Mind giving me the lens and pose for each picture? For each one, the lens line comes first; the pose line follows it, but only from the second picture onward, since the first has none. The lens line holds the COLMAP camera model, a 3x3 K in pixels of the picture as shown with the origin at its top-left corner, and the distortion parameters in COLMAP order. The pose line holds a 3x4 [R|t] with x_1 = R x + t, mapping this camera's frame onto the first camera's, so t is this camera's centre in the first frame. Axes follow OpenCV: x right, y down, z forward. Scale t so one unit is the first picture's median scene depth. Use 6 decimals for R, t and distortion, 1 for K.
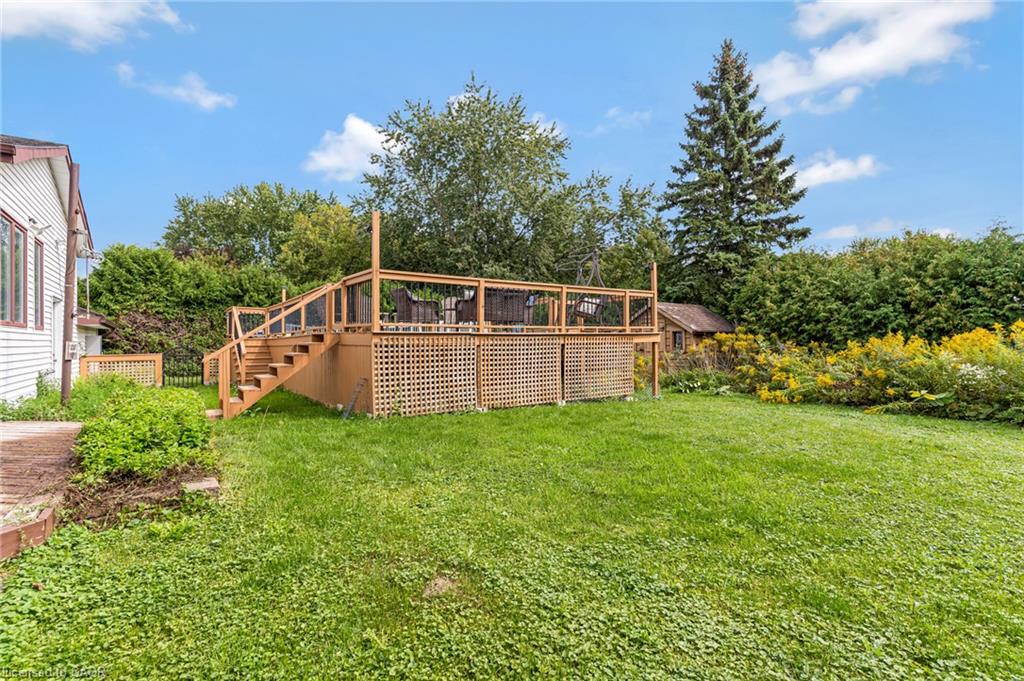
lens RADIAL K [[491.7, 0, 514.0], [0, 491.7, 337.7], [0, 0, 1]] dist [0.000857, 0.000055]
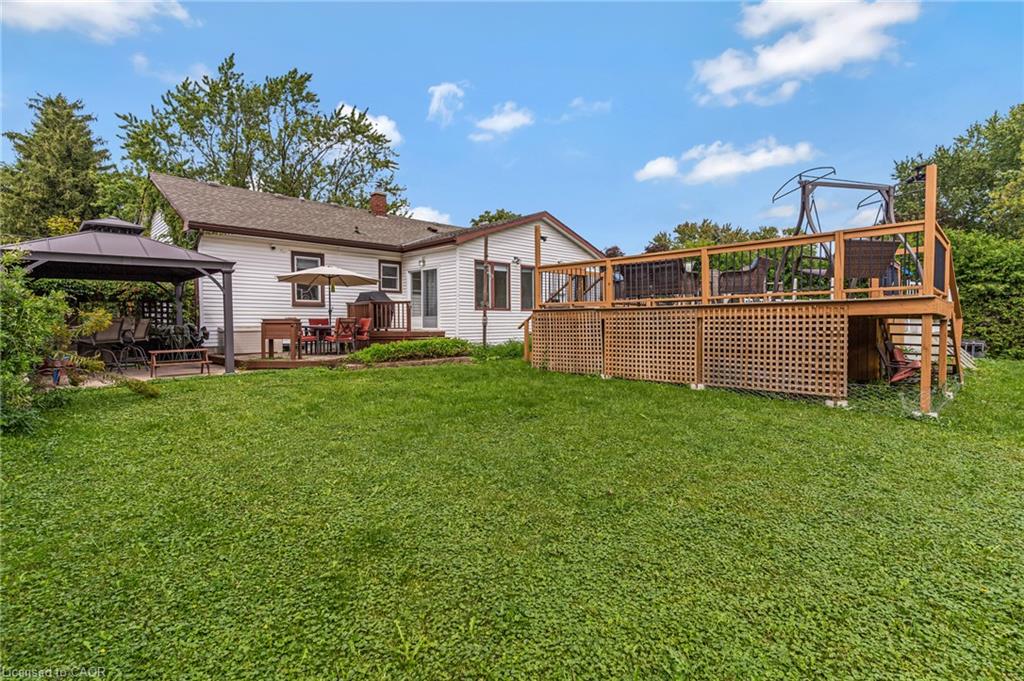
lens RADIAL K [[491.7, 0, 514.0], [0, 491.7, 337.7], [0, 0, 1]] dist [0.000857, 0.000055]
pose [[0.151399, 0.038458, -0.987724, 0.814159], [0.025232, 0.998767, 0.042755, 0.003138], [0.988151, -0.031395, 0.150242, 0.502131]]
